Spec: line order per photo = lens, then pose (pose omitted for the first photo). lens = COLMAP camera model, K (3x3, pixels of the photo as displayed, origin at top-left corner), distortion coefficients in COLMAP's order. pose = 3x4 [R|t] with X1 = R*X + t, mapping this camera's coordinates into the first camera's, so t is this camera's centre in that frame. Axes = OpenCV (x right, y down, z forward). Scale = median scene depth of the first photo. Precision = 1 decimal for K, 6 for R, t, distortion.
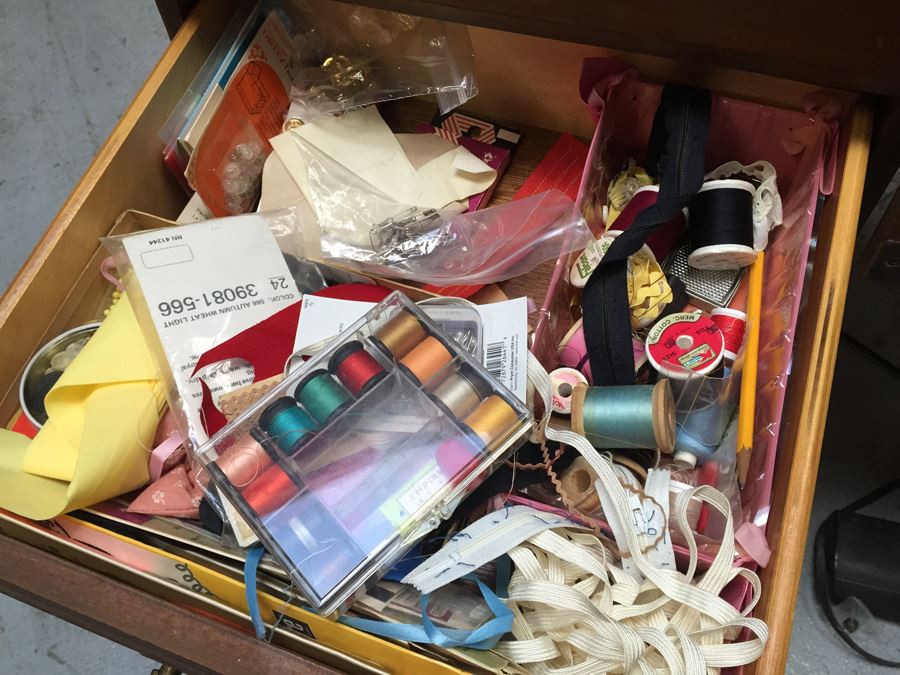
lens RADIAL K [[769.8, 0, 450.0], [0, 769.8, 337.5], [0, 0, 1]] dist [0.085698, -0.153667]
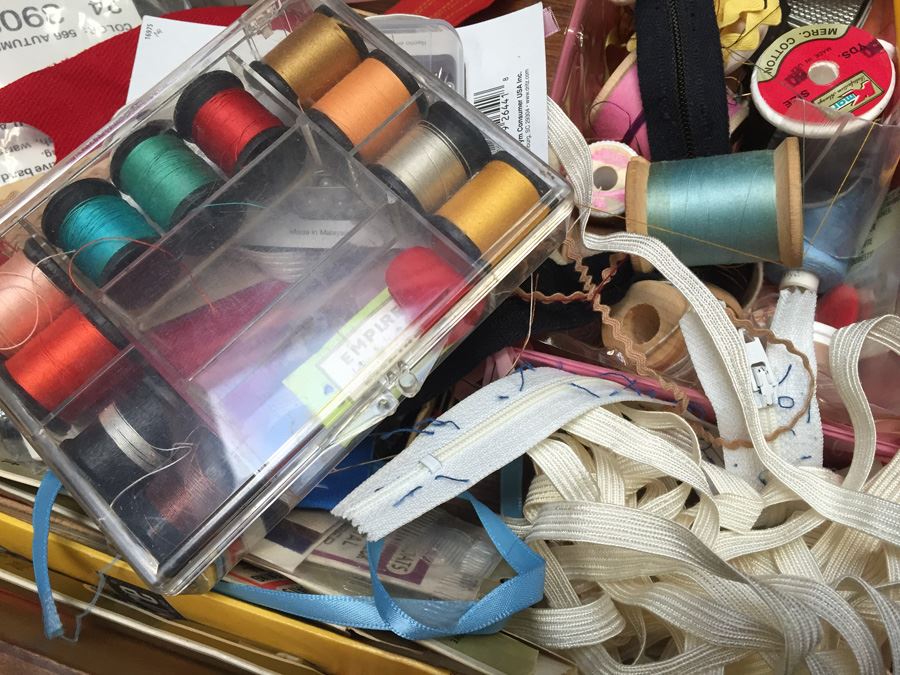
lens RADIAL K [[769.8, 0, 450.0], [0, 769.8, 337.5], [0, 0, 1]] dist [0.085698, -0.153667]
pose [[0.998663, -0.038052, 0.034999, 0.004394], [0.032097, 0.987032, 0.157280, 0.108612], [-0.040530, -0.155946, 0.986934, 0.465307]]
